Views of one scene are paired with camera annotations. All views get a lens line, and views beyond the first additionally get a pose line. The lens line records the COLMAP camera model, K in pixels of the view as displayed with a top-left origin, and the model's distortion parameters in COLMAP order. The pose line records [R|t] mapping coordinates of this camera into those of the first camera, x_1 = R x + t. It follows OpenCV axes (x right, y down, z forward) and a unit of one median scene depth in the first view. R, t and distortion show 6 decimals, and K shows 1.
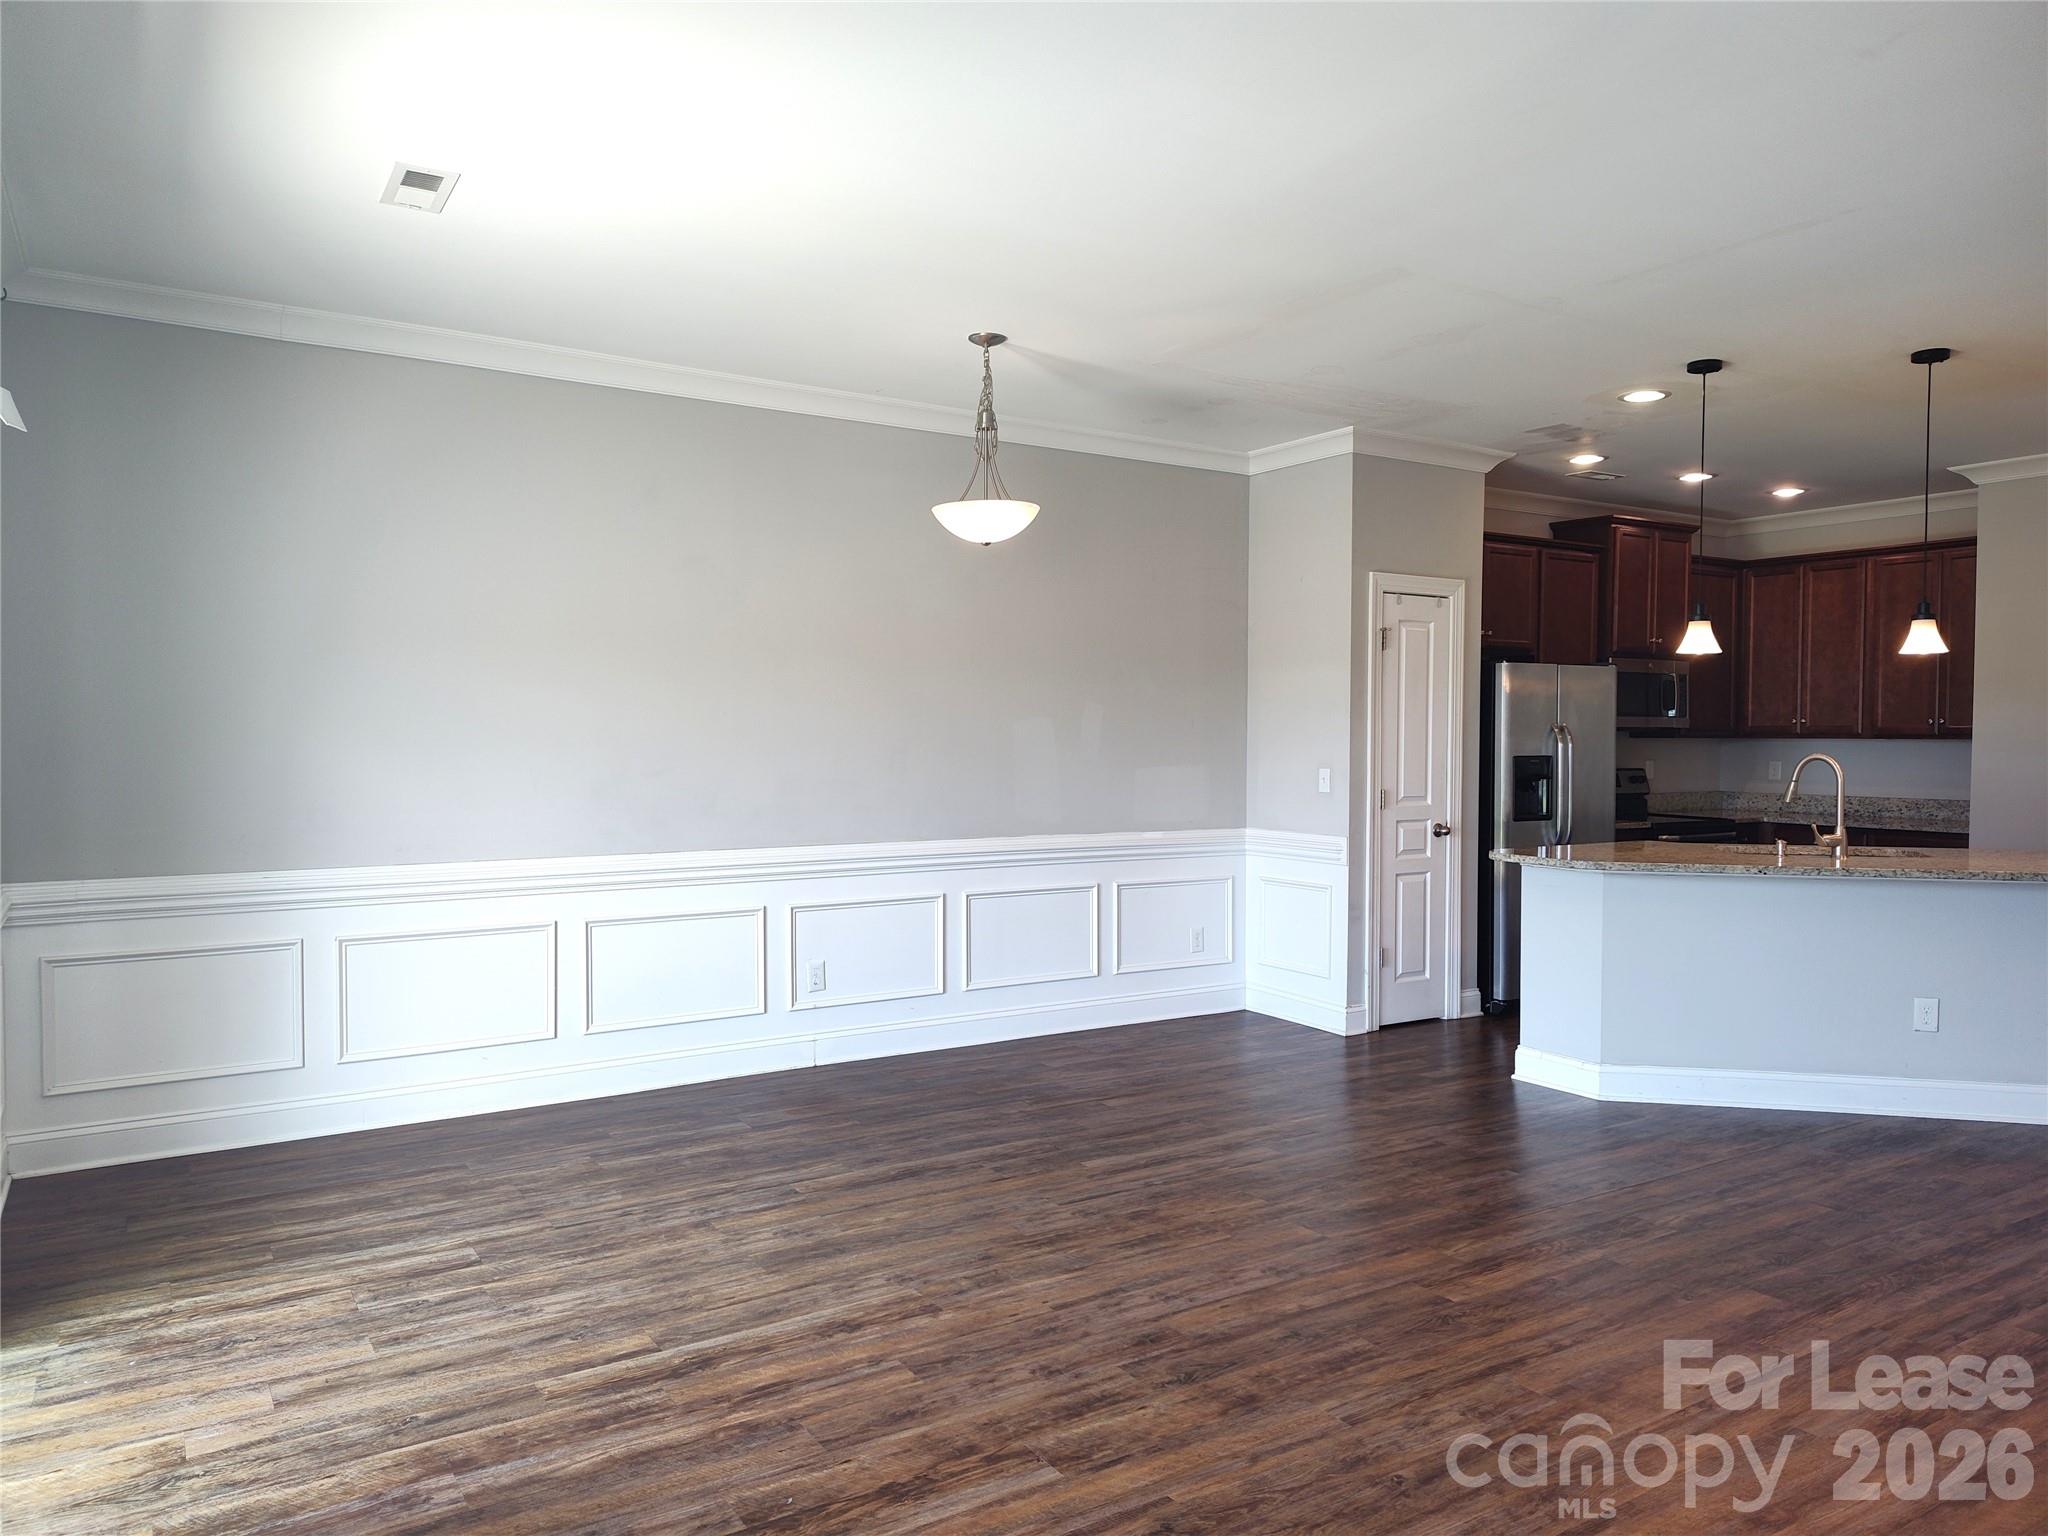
lens RADIAL K [[1383.6, 0, 1015.2], [0, 1383.6, 766.7], [0, 0, 1]] dist [0.050692, -0.052654]
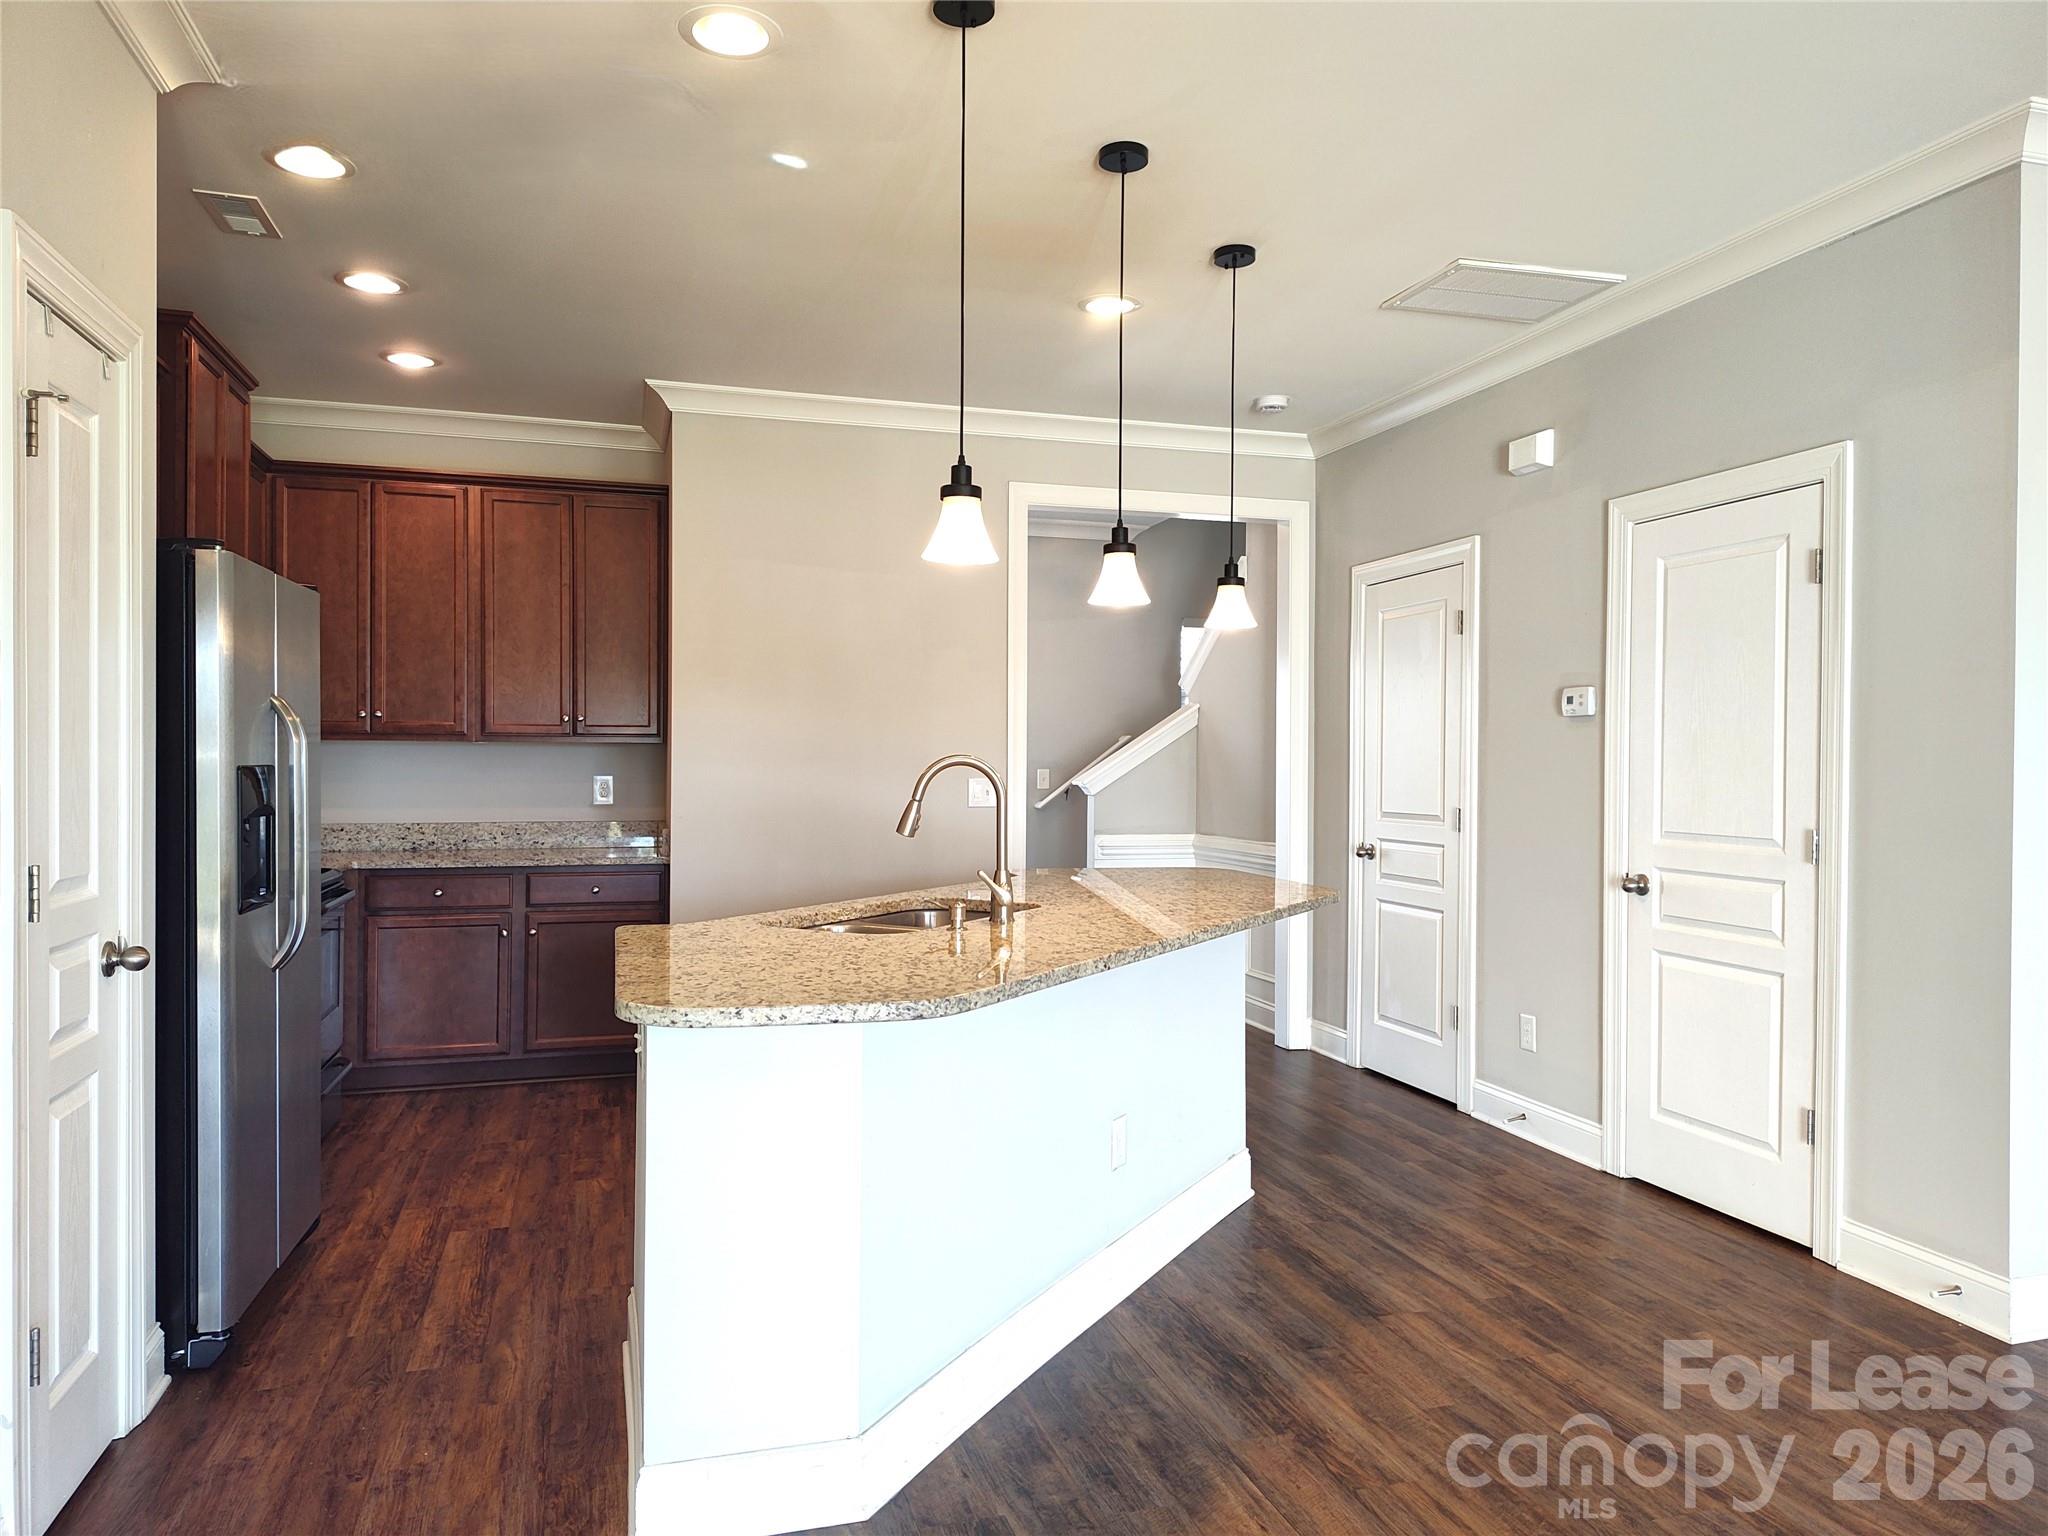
lens RADIAL K [[1383.6, 0, 1030.2], [0, 1383.6, 770.6], [0, 0, 1]] dist [0.050692, -0.052654]
pose [[0.265320, -0.008377, 0.964124, -0.003046], [0.016444, 0.999856, 0.004162, -0.006514], [-0.964020, 0.014750, 0.265419, 1.085482]]
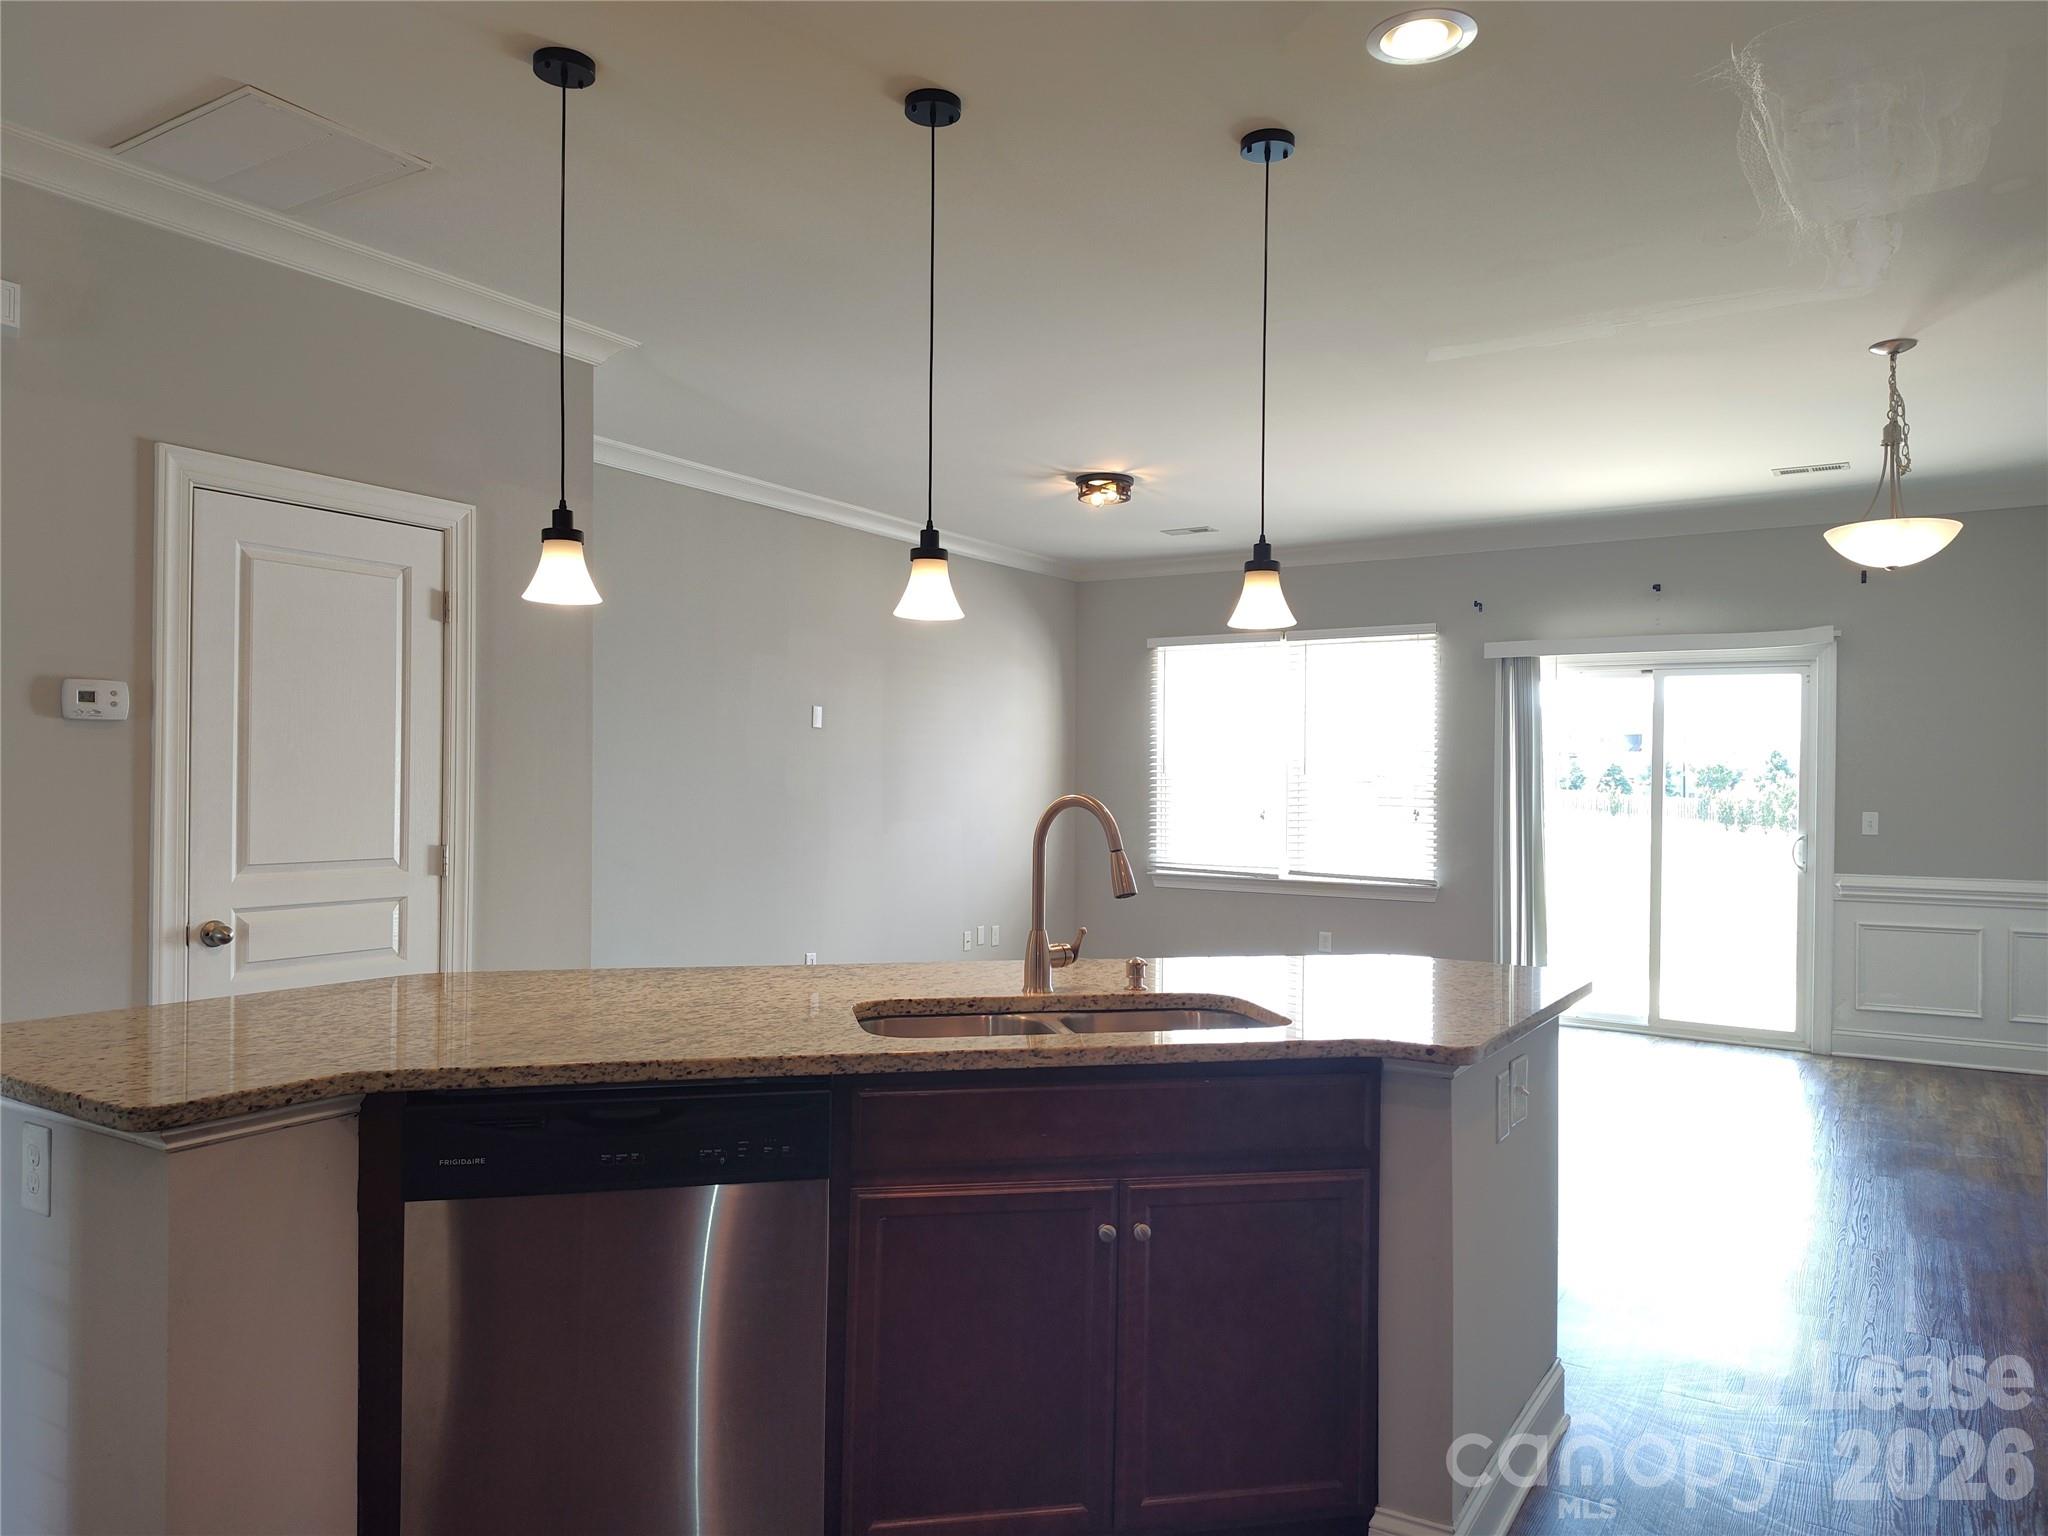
lens RADIAL K [[1383.6, 0, 1021.3], [0, 1383.6, 770.0], [0, 0, 1]] dist [0.050692, -0.052654]
pose [[-0.902978, -0.015148, -0.429420, 1.080338], [-0.023581, 0.999619, 0.014324, -0.034172], [0.429040, 0.023061, -0.902991, 1.928872]]
